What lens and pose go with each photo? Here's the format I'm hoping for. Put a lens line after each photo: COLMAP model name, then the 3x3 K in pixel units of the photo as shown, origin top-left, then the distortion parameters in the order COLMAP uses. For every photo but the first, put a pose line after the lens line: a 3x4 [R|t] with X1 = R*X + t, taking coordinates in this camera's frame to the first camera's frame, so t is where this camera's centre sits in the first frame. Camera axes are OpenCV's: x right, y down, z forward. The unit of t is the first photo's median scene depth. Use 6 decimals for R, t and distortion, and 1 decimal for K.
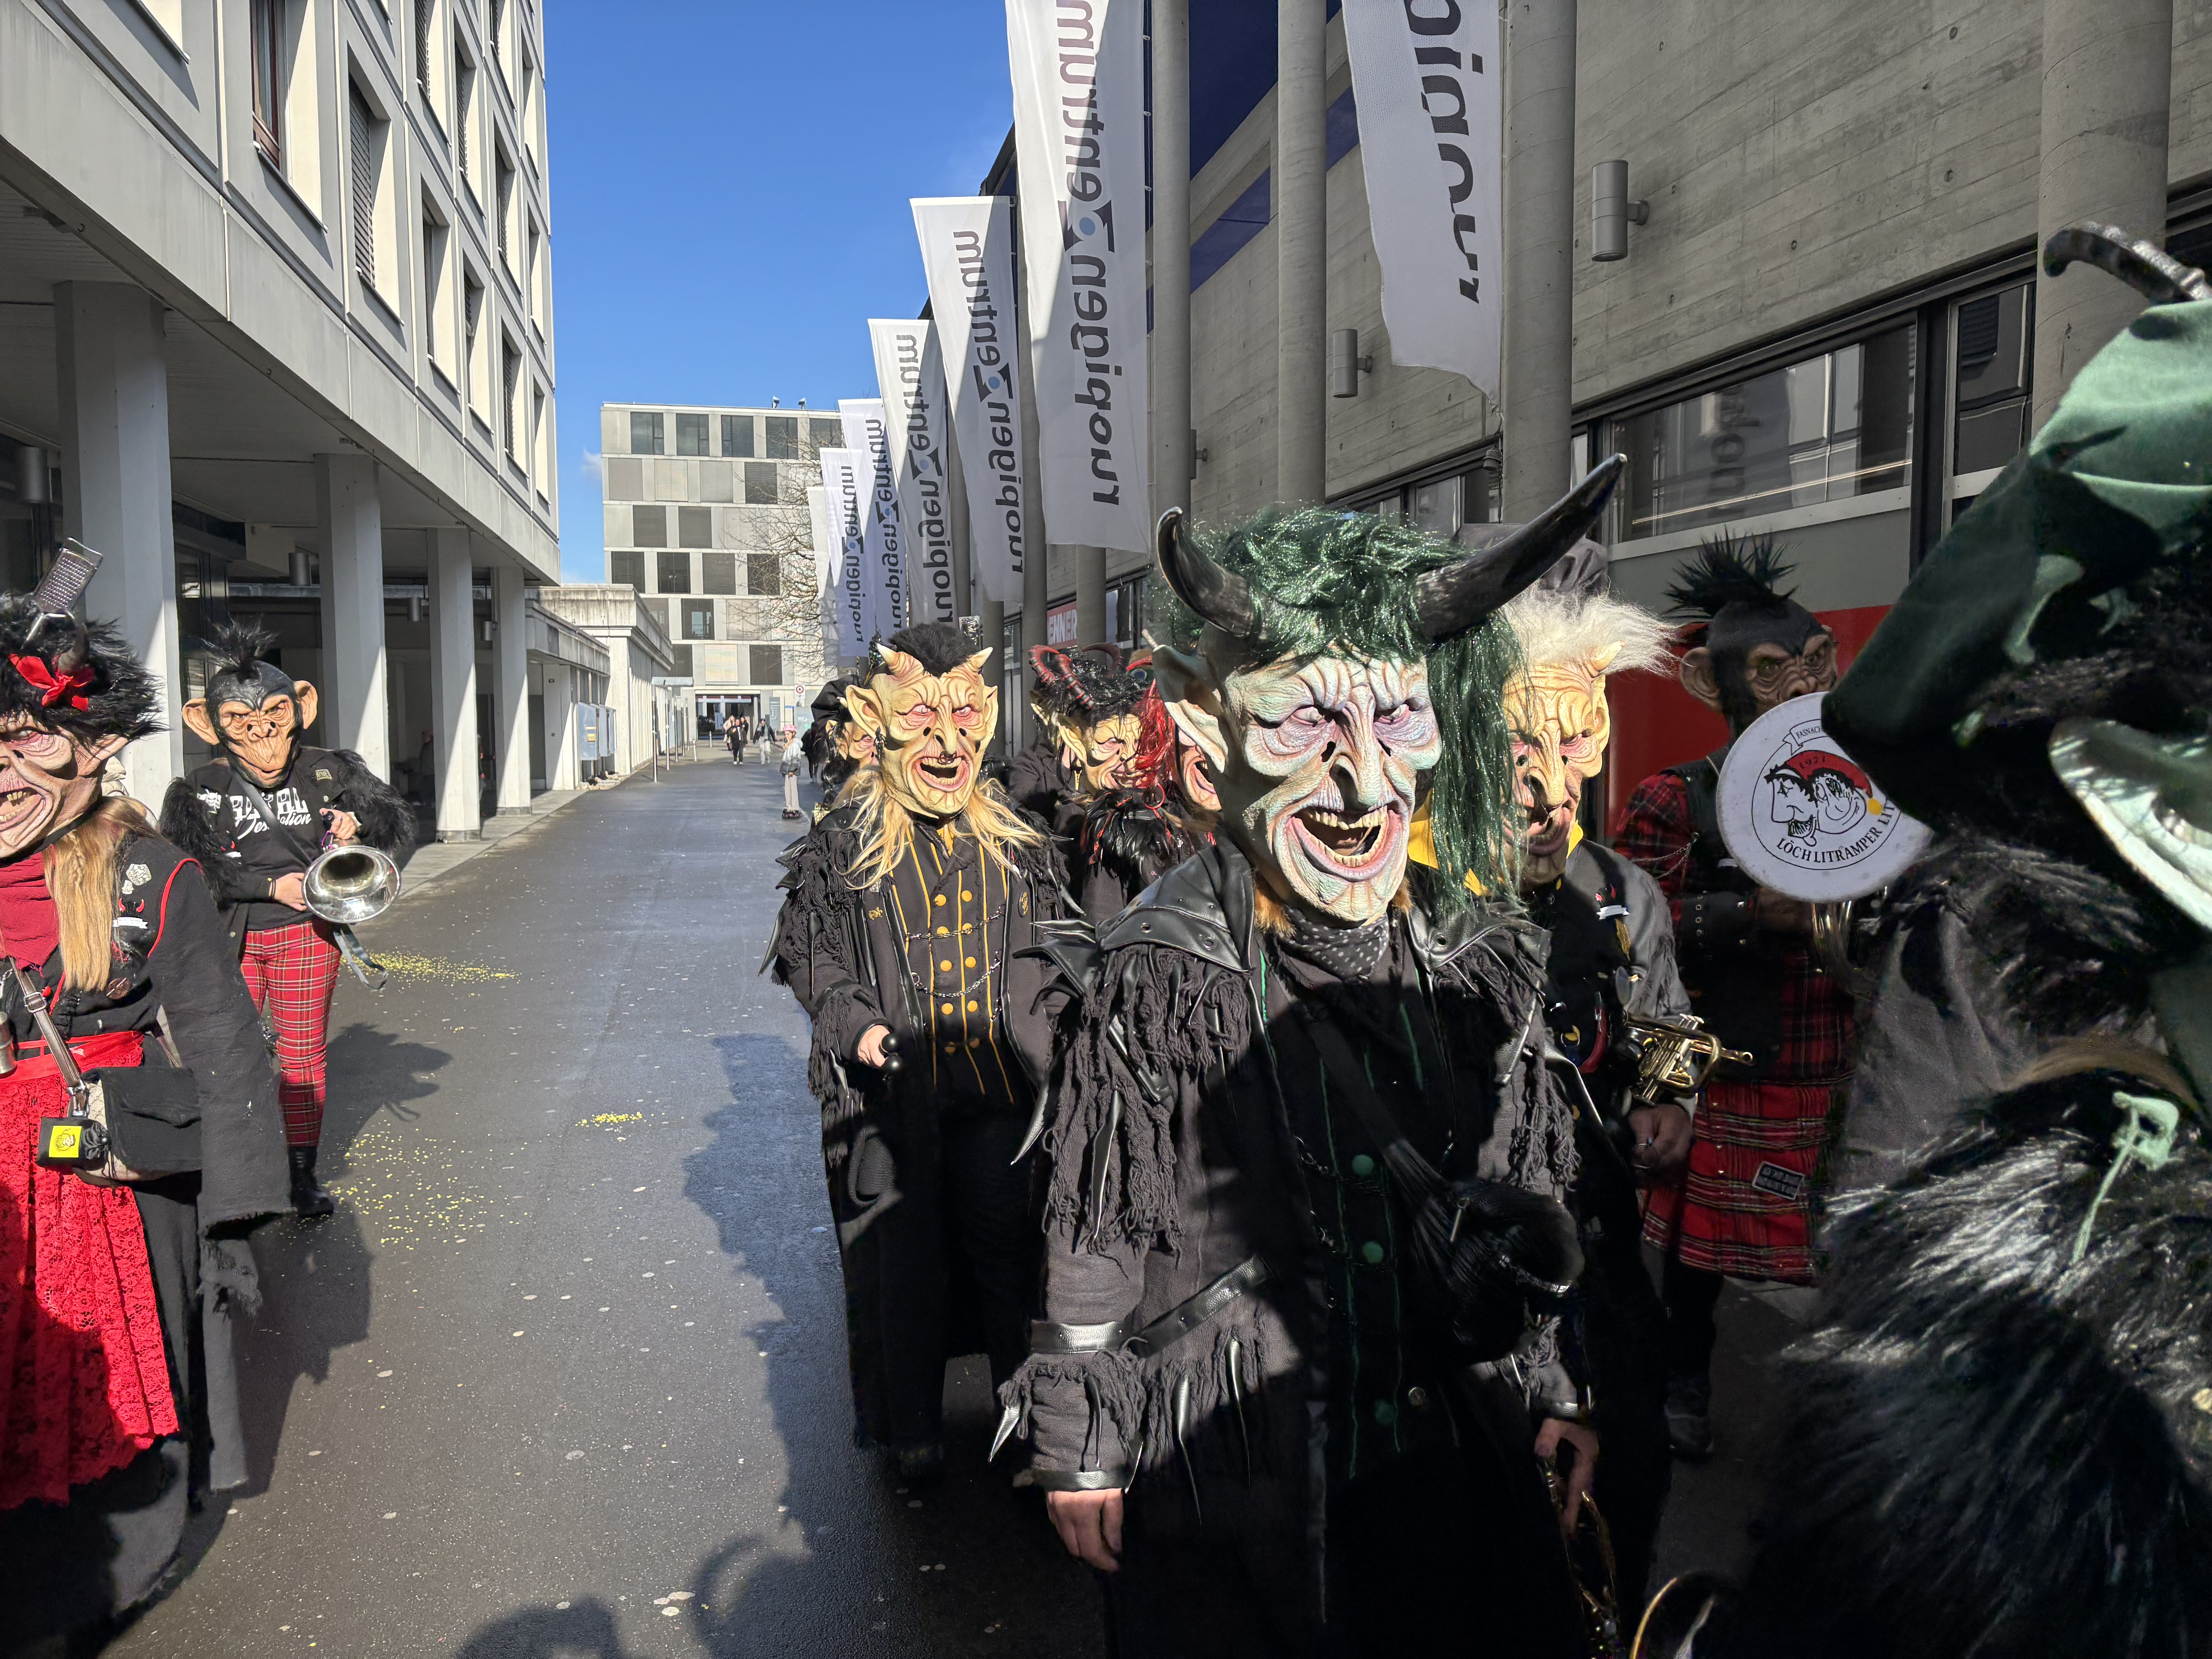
lens RADIAL K [[1650.9, 0, 1107.9], [0, 1650.9, 811.8], [0, 0, 1]] dist [0.031019, -0.001371]
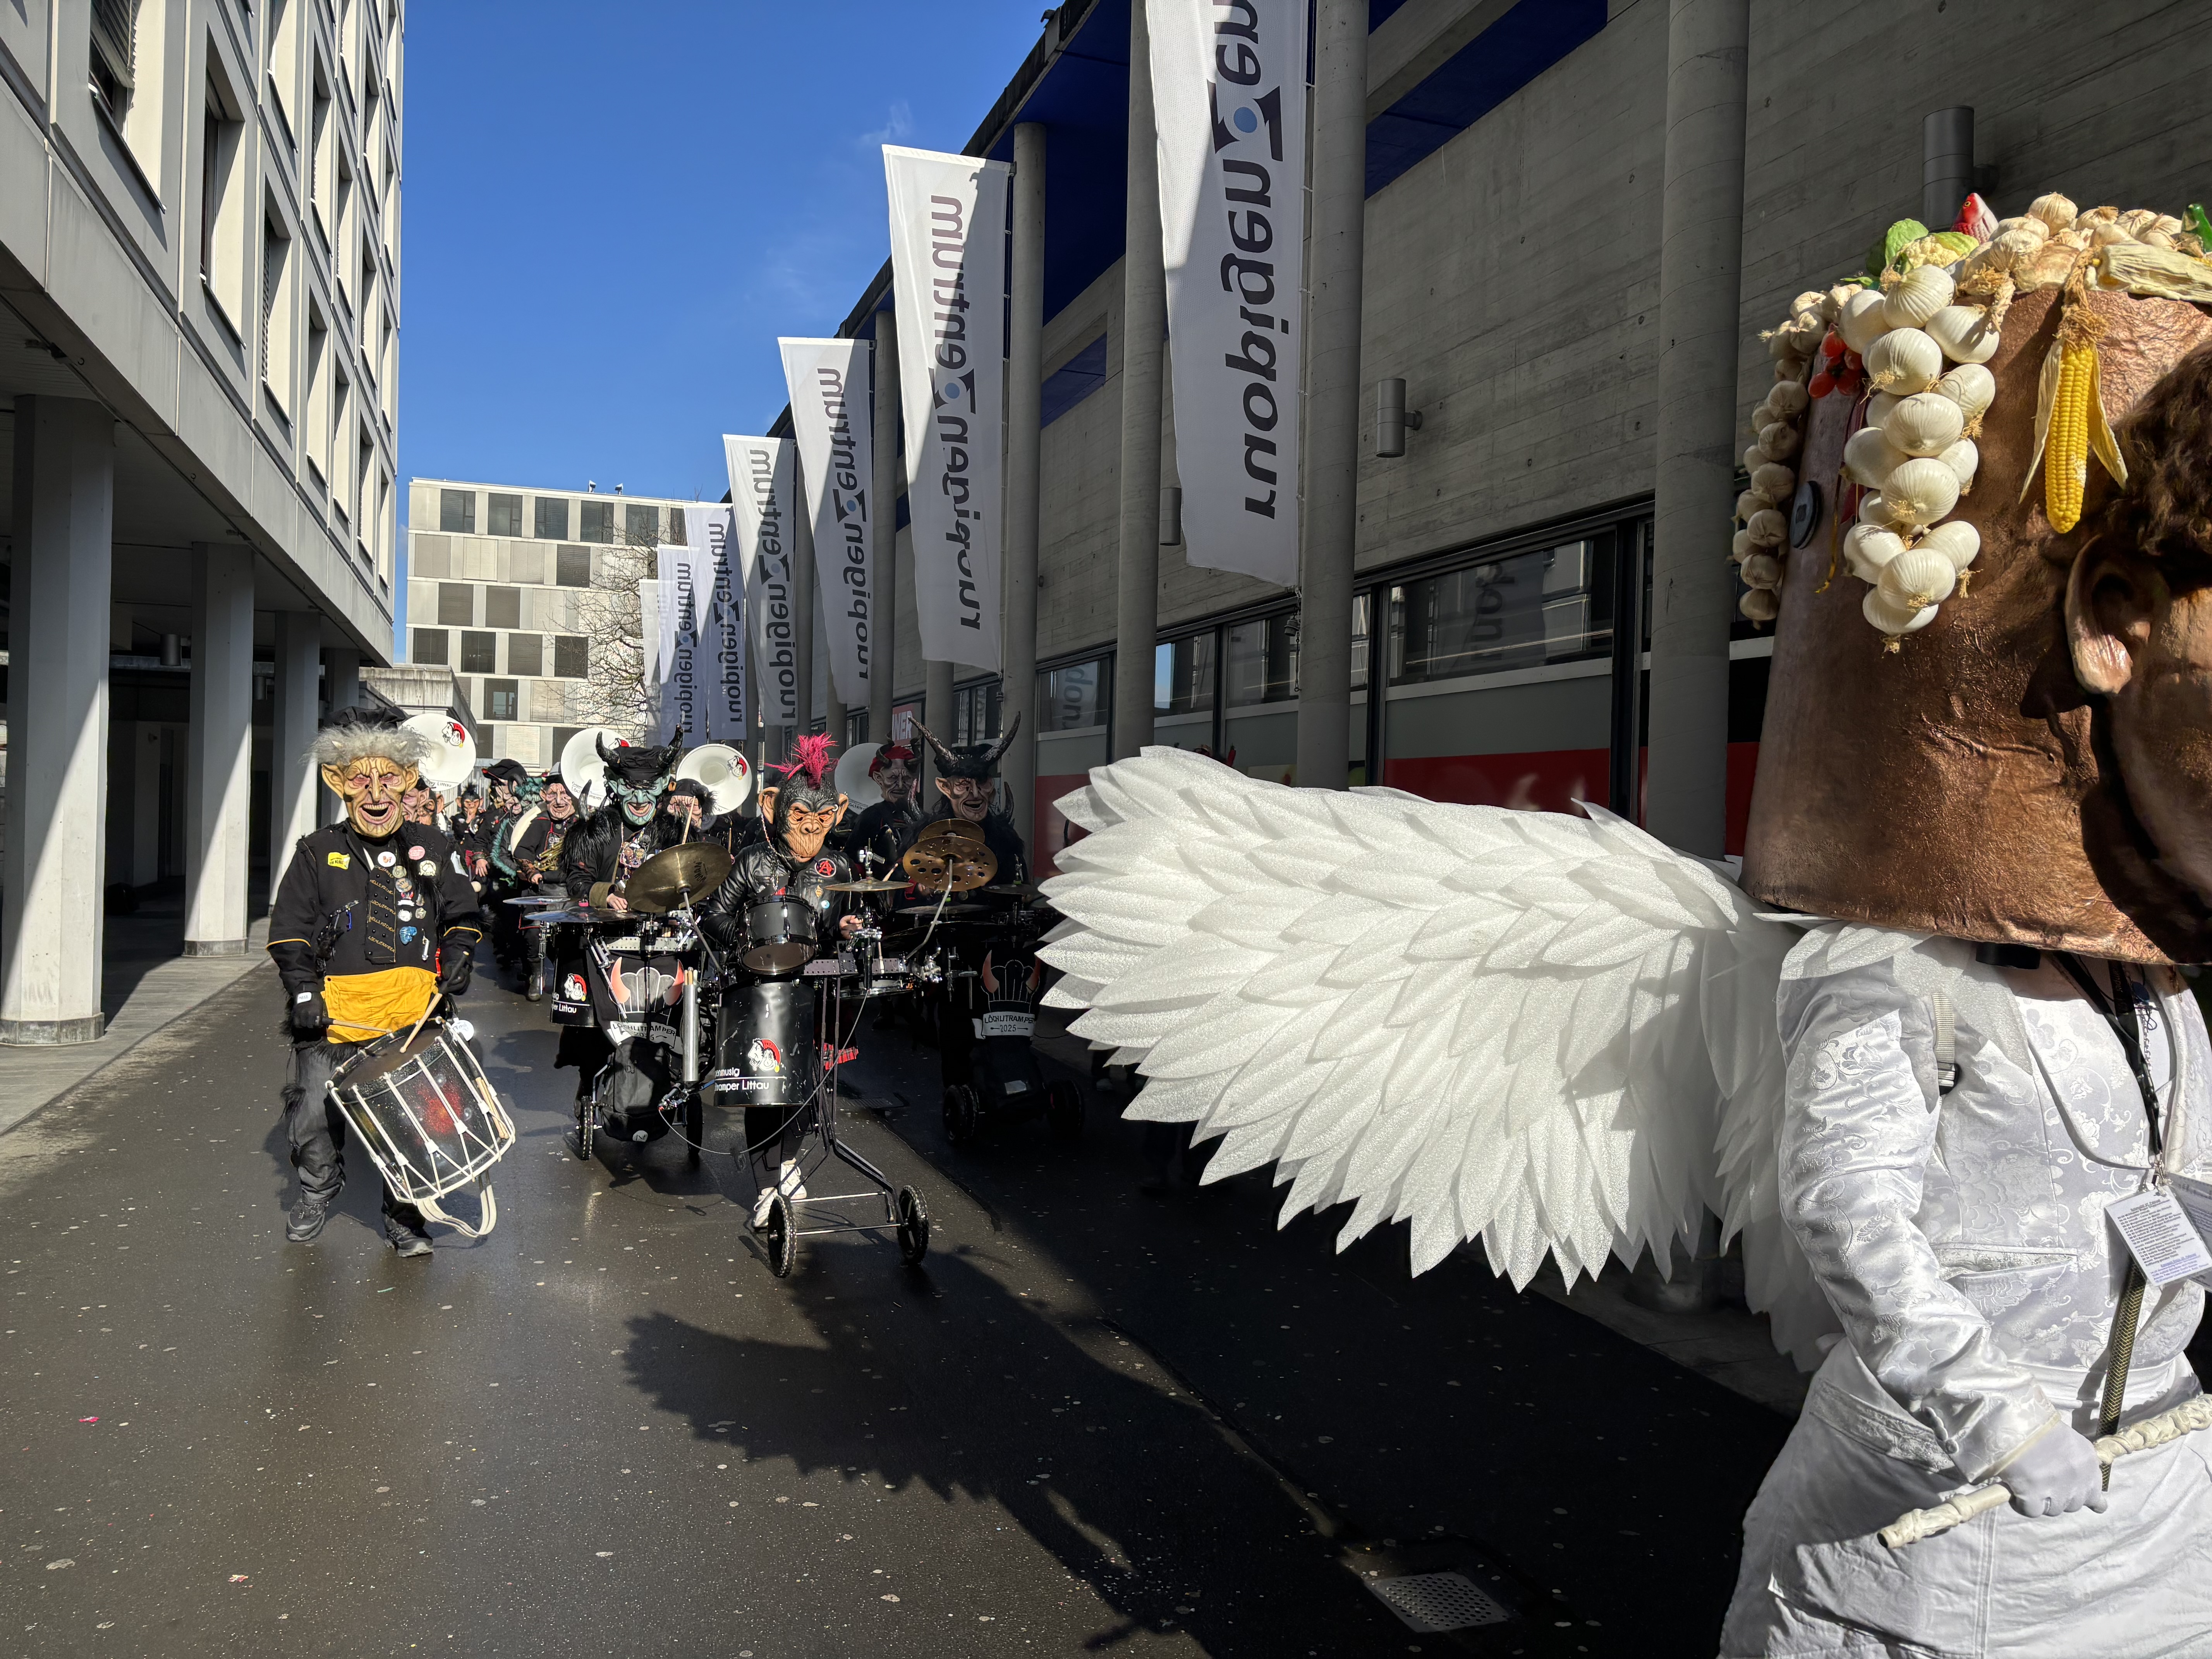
lens RADIAL K [[1668.9, 0, 1110.9], [0, 1668.9, 798.0], [0, 0, 1]] dist [0.074937, -0.082310]
pose [[0.992227, 0.033936, 0.119722, -0.026883], [-0.025778, 0.997281, -0.069037, 0.005298], [-0.121739, 0.065414, 0.990404, -0.119309]]
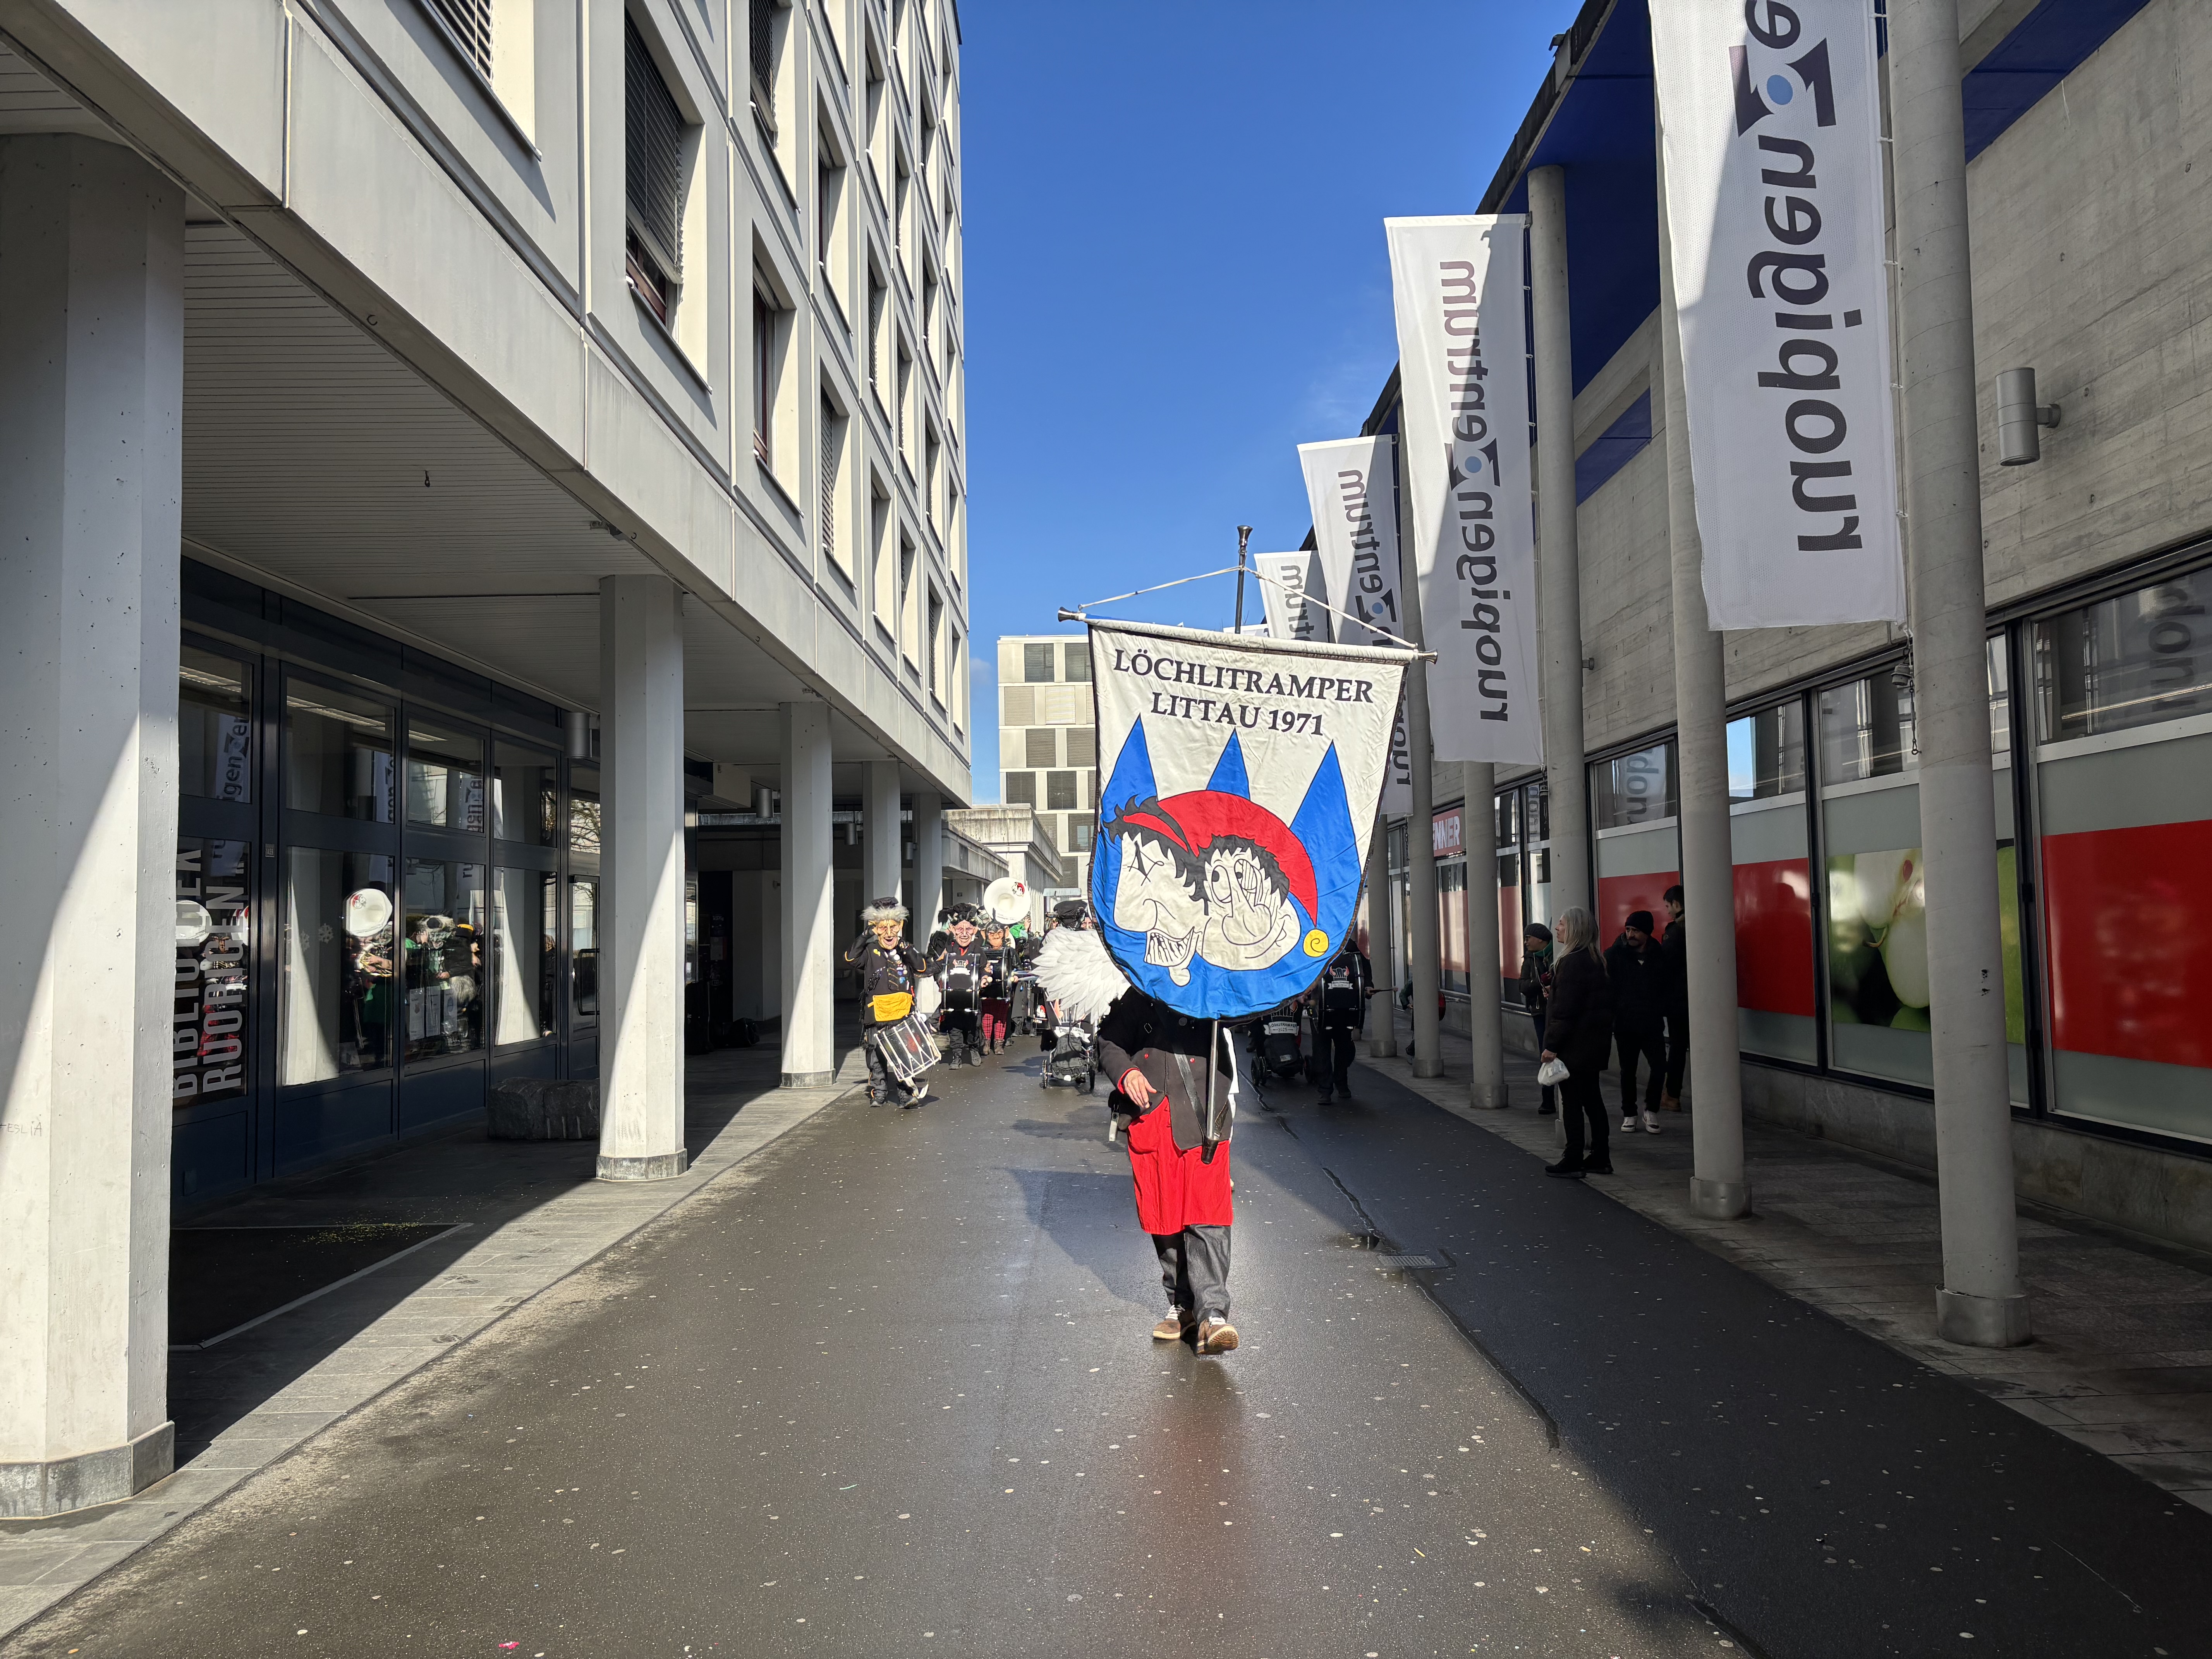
lens RADIAL K [[1646.5, 0, 1120.1], [0, 1646.5, 830.9], [0, 0, 1]] dist [0.068327, -0.074014]
pose [[0.976774, -0.022222, -0.213116, -0.009988], [-0.001897, 0.993672, -0.112308, -0.001066], [0.214264, 0.110104, 0.970550, -0.039444]]
